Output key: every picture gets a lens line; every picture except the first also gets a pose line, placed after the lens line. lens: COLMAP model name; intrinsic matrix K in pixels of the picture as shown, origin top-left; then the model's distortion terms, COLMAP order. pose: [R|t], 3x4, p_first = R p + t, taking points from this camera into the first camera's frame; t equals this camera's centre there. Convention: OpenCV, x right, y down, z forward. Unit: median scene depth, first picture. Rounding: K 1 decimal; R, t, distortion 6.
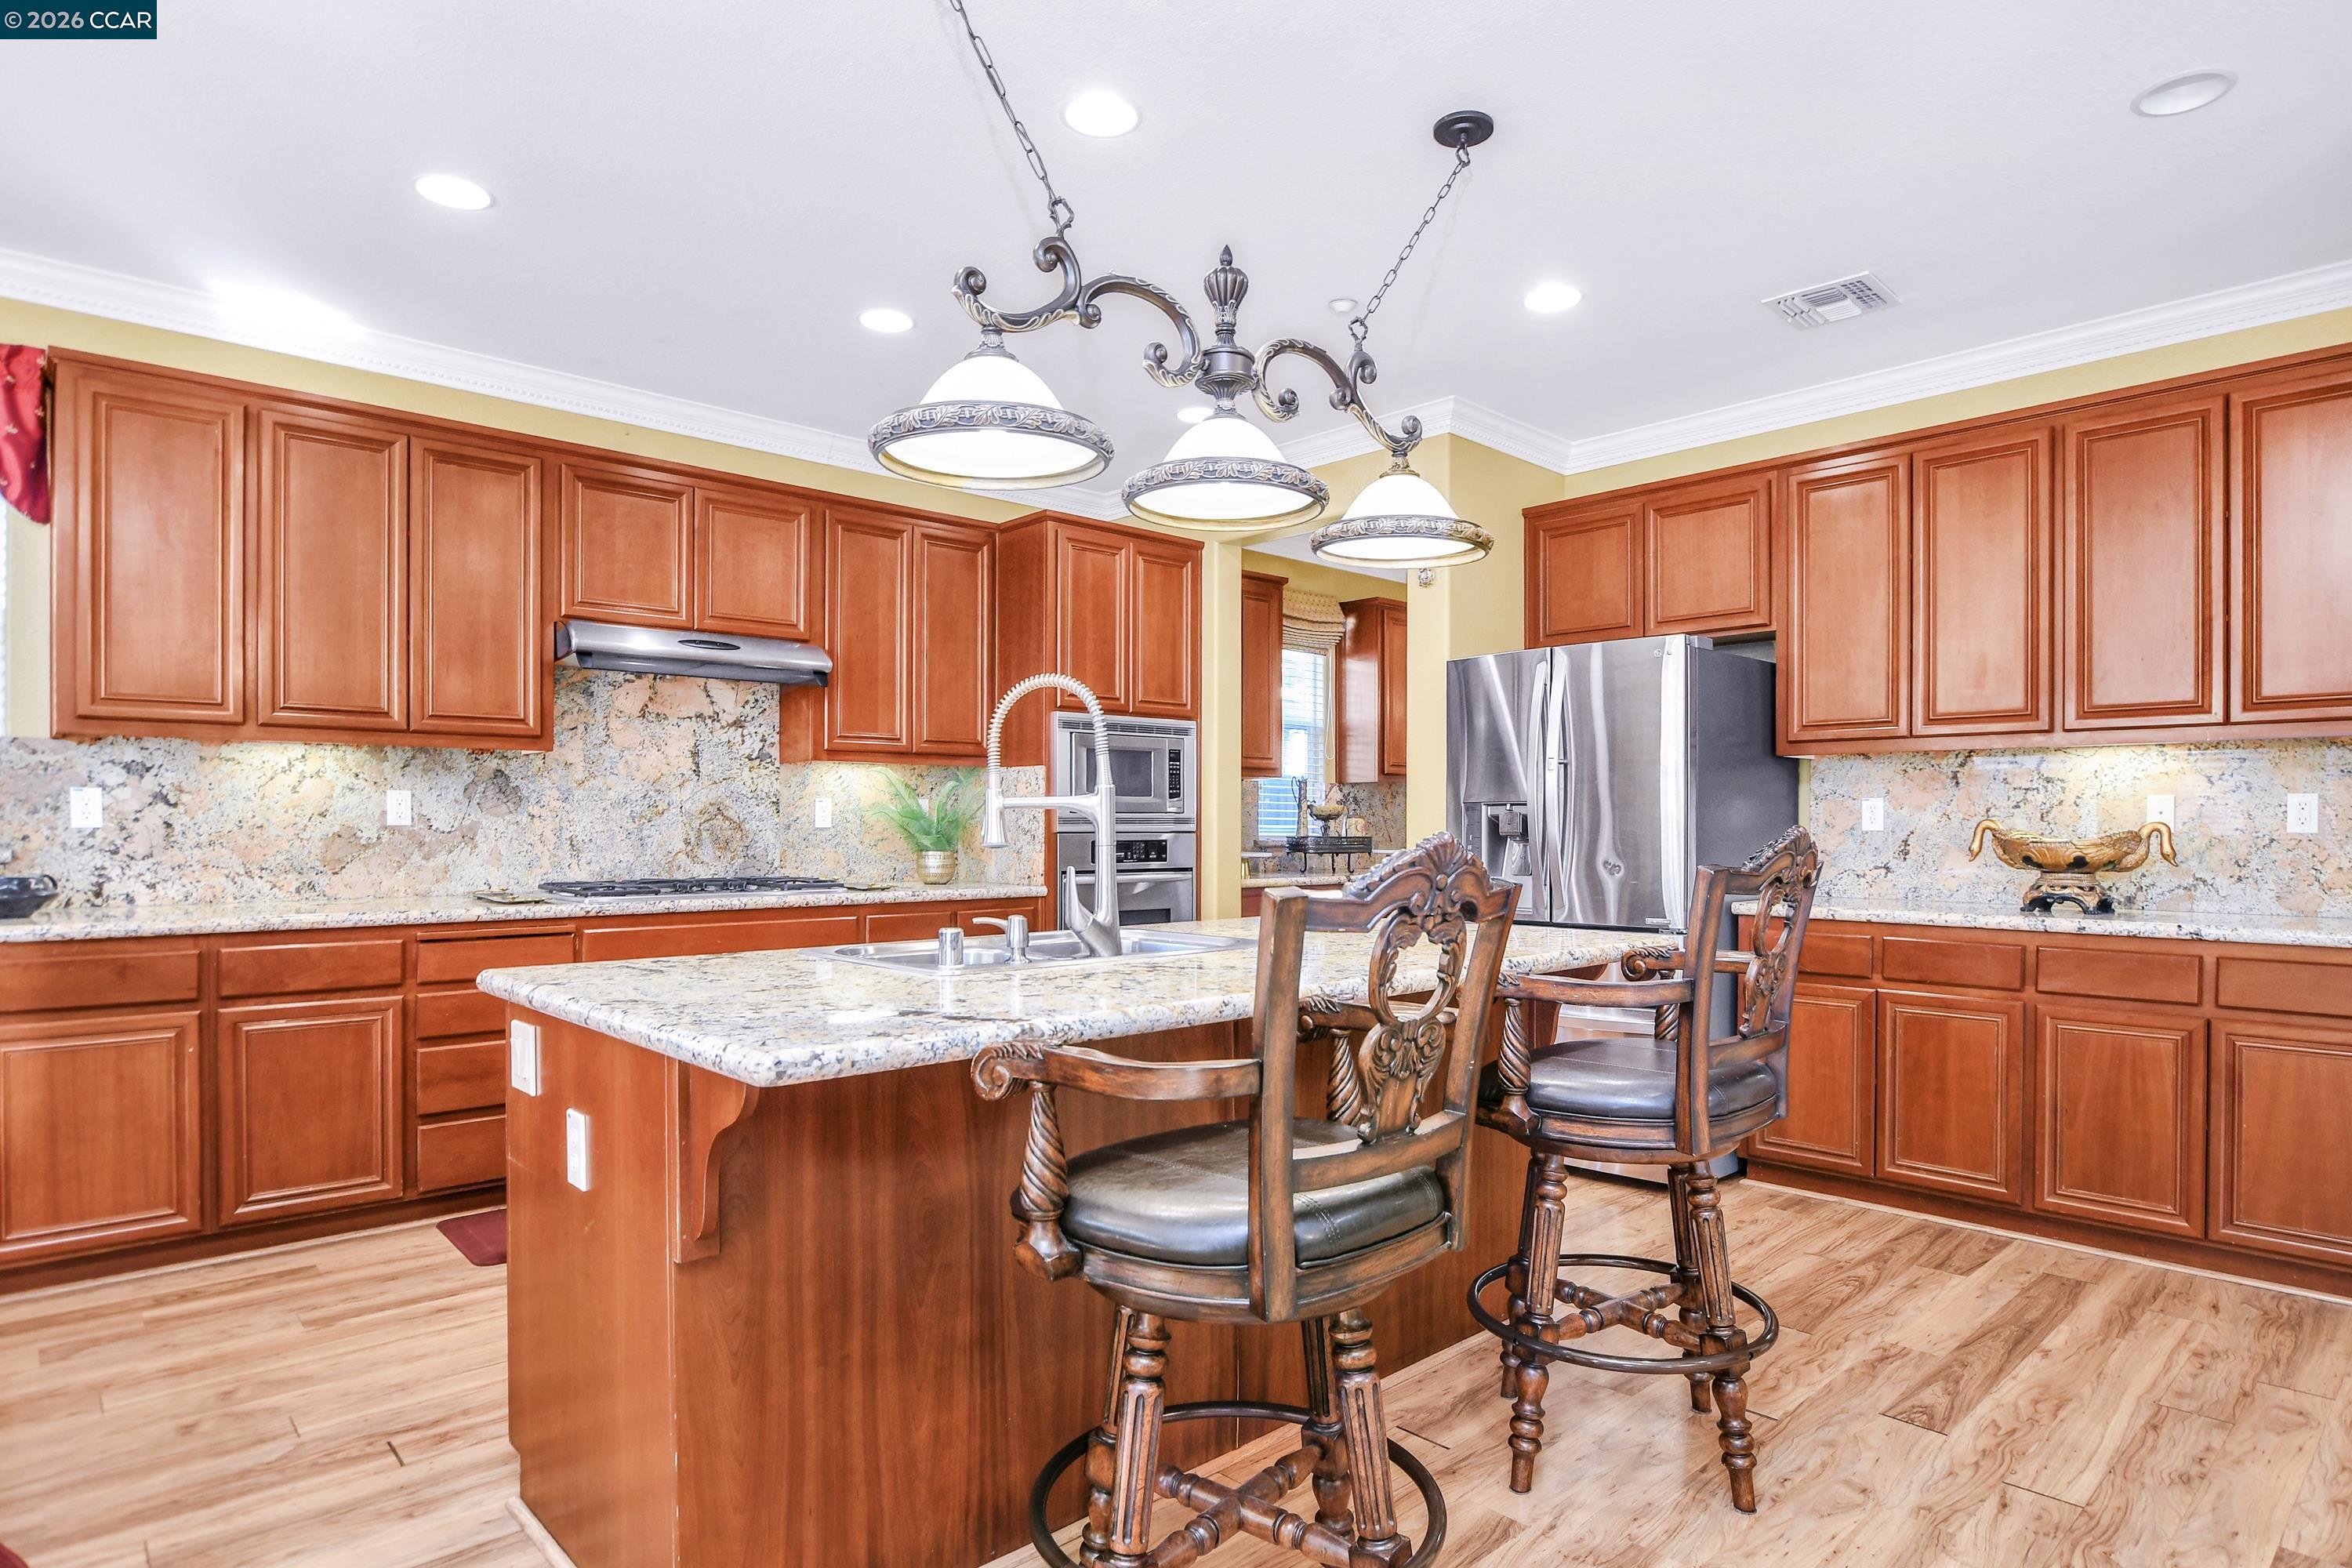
lens RADIAL K [[1307.0, 0, 1198.9], [0, 1307.0, 822.4], [0, 0, 1]] dist [-0.005272, -0.000909]
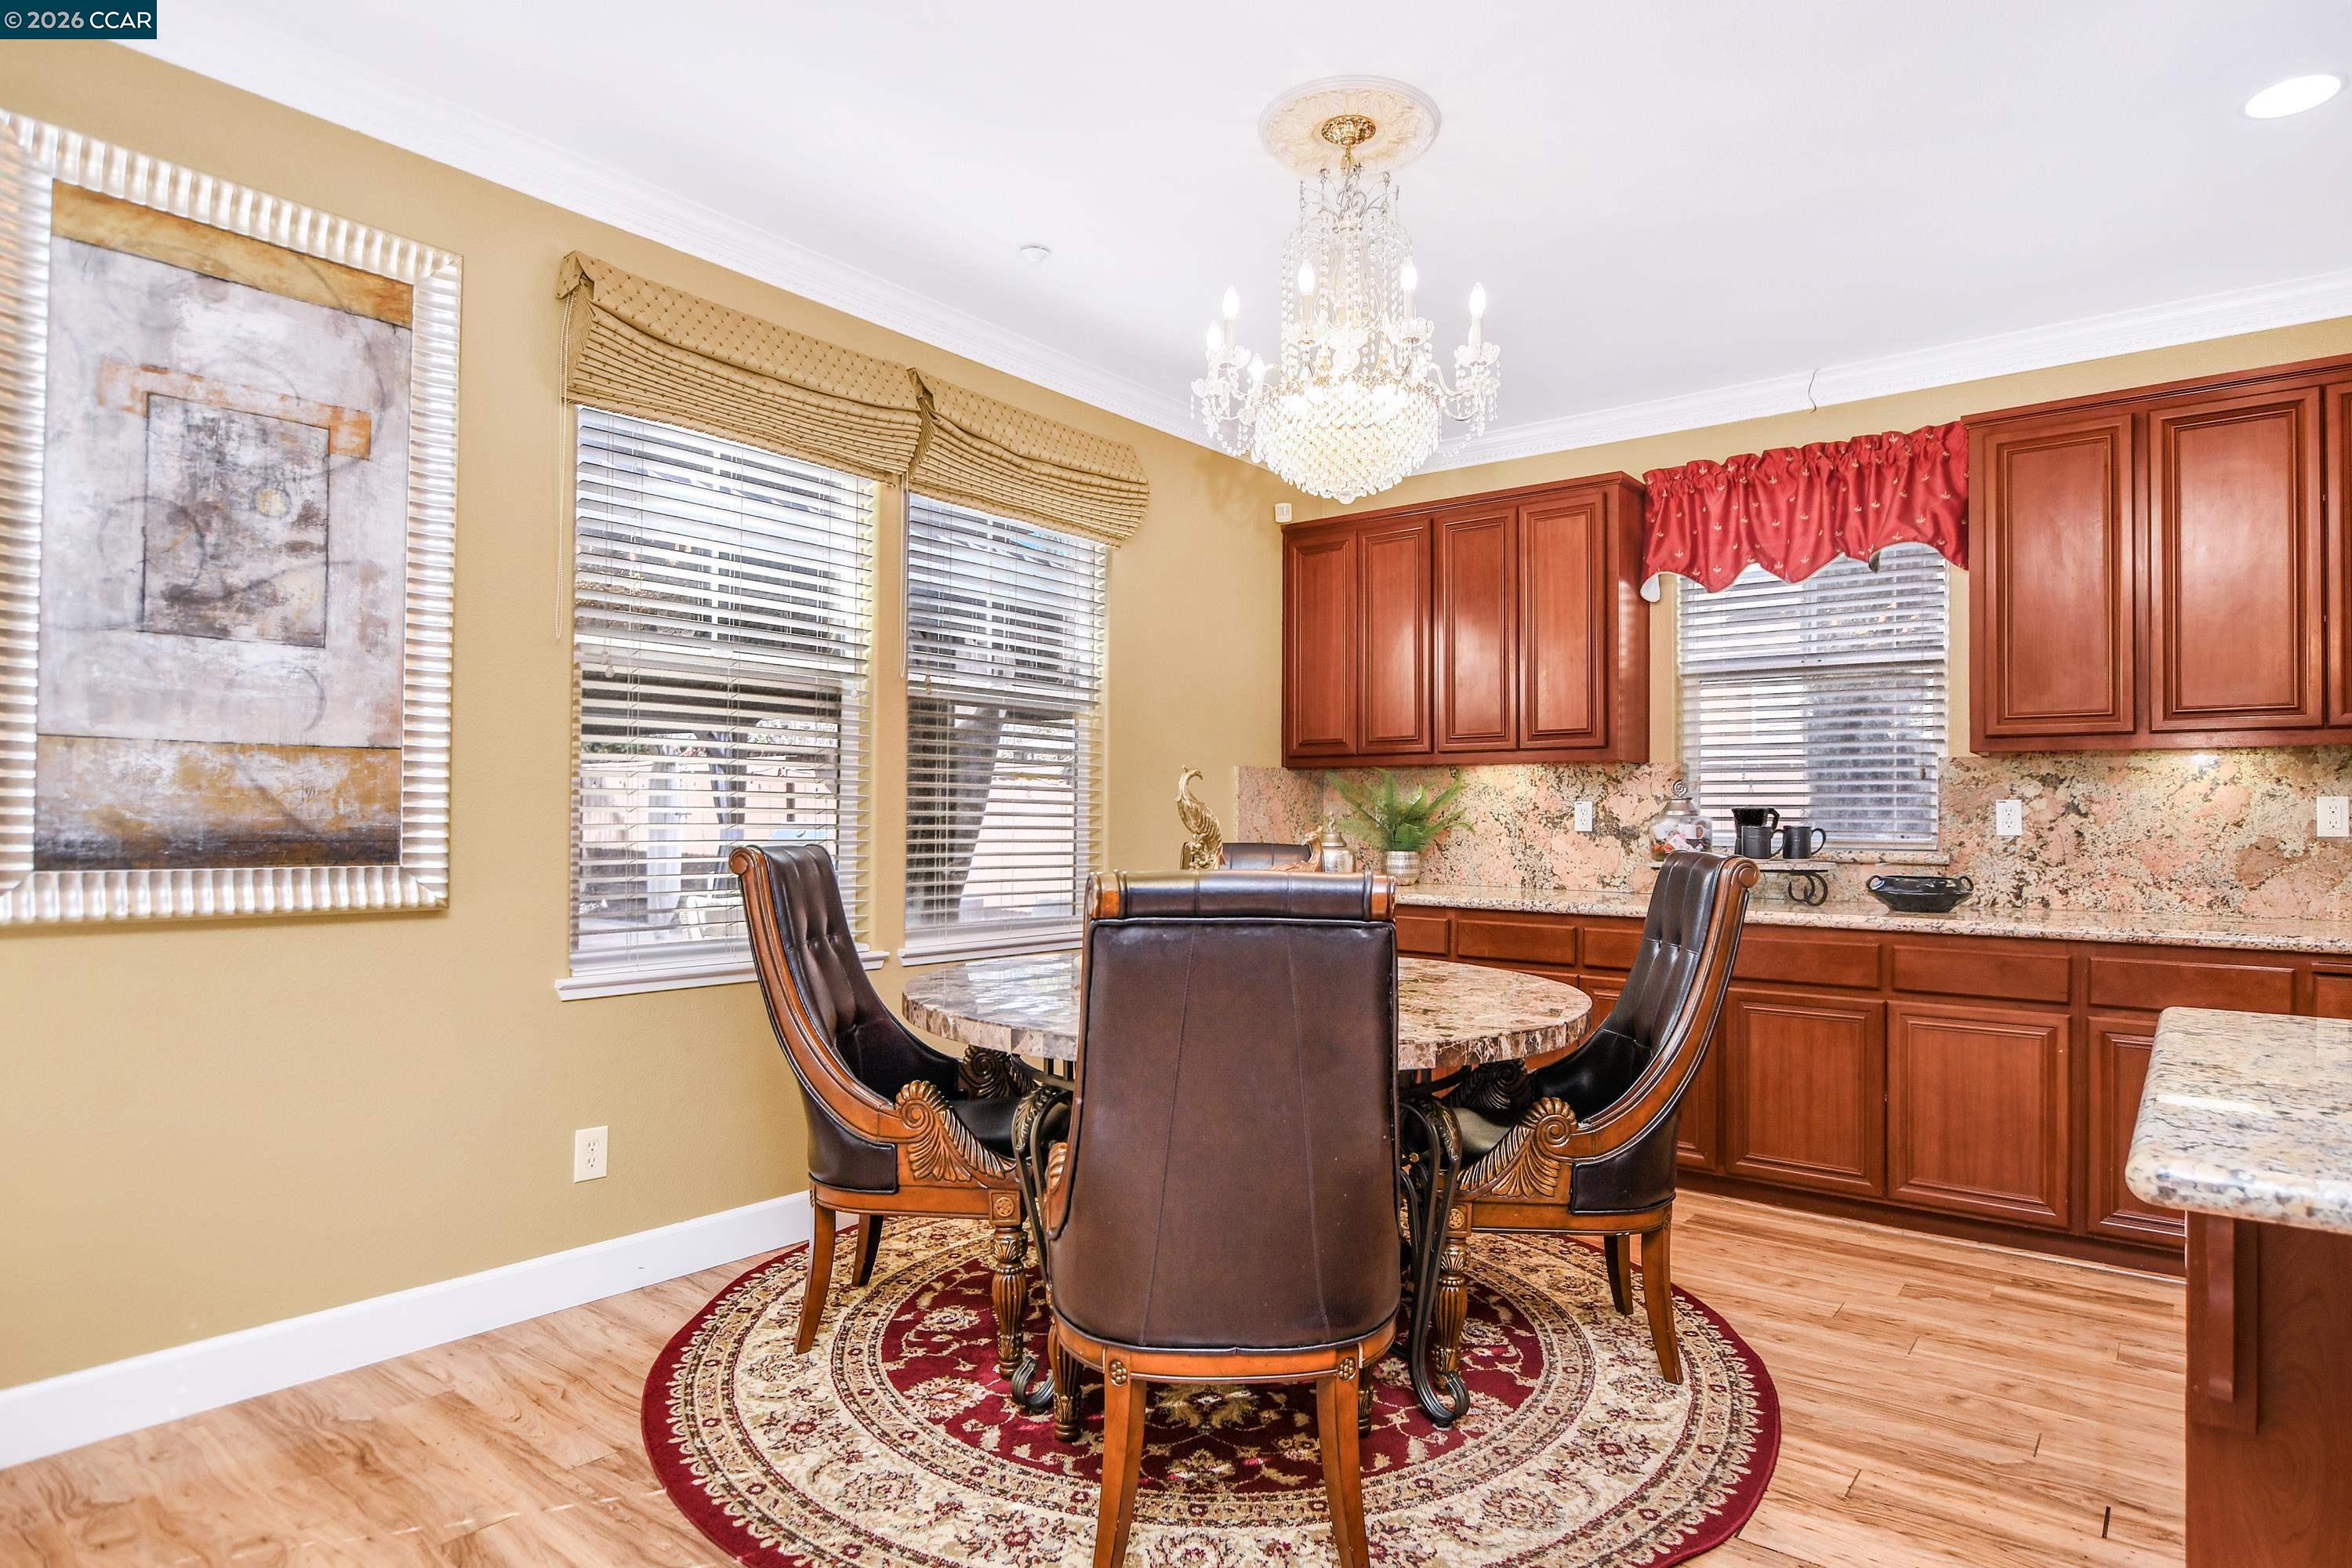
lens RADIAL K [[1300.1, 0, 1216.5], [0, 1300.1, 797.0], [0, 0, 1]] dist [-0.006315, 0.000942]
pose [[0.165516, -0.017805, -0.986046, 0.116910], [-0.006928, 0.999791, -0.019216, -0.002810], [0.986183, 0.010012, 0.165358, 0.140456]]
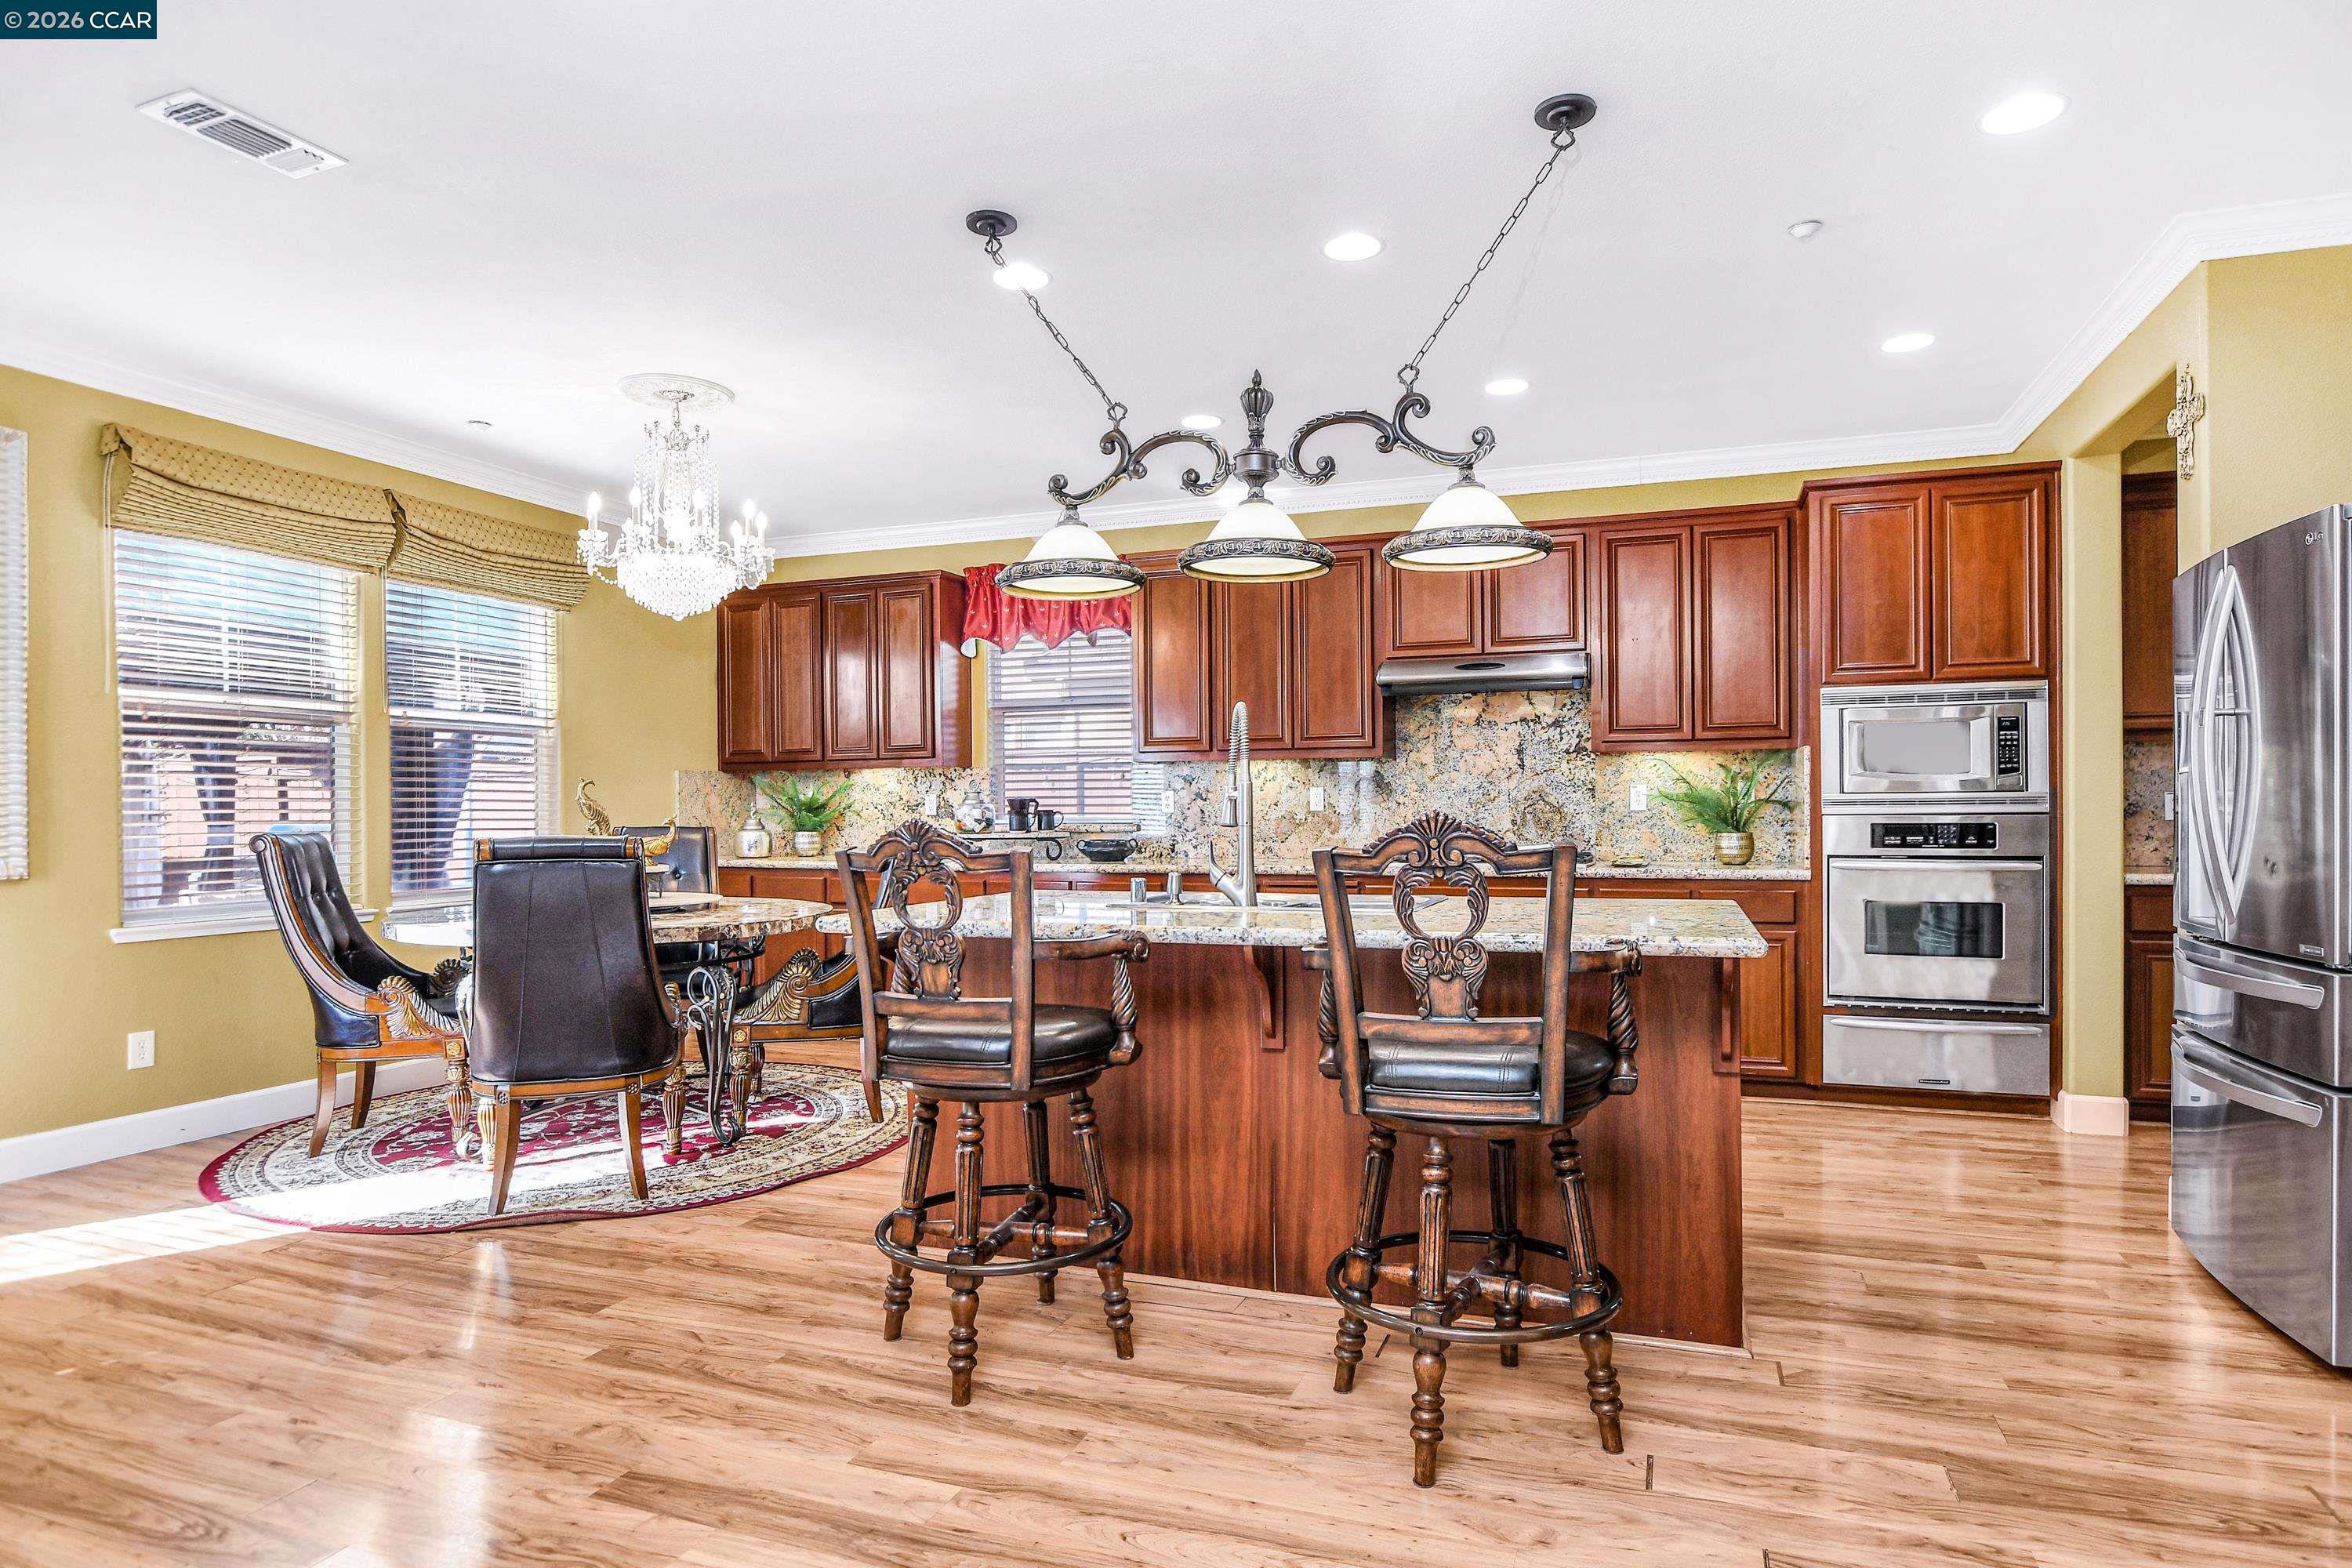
lens RADIAL K [[1294.7, 0, 1188.8], [0, 1294.7, 807.7], [0, 0, 1]] dist [0.000101, -0.000515]
pose [[0.444920, -0.005505, -0.895553, 0.707110], [0.009436, 0.999954, -0.001459, -0.000464], [0.895521, -0.007802, 0.444952, 0.218172]]
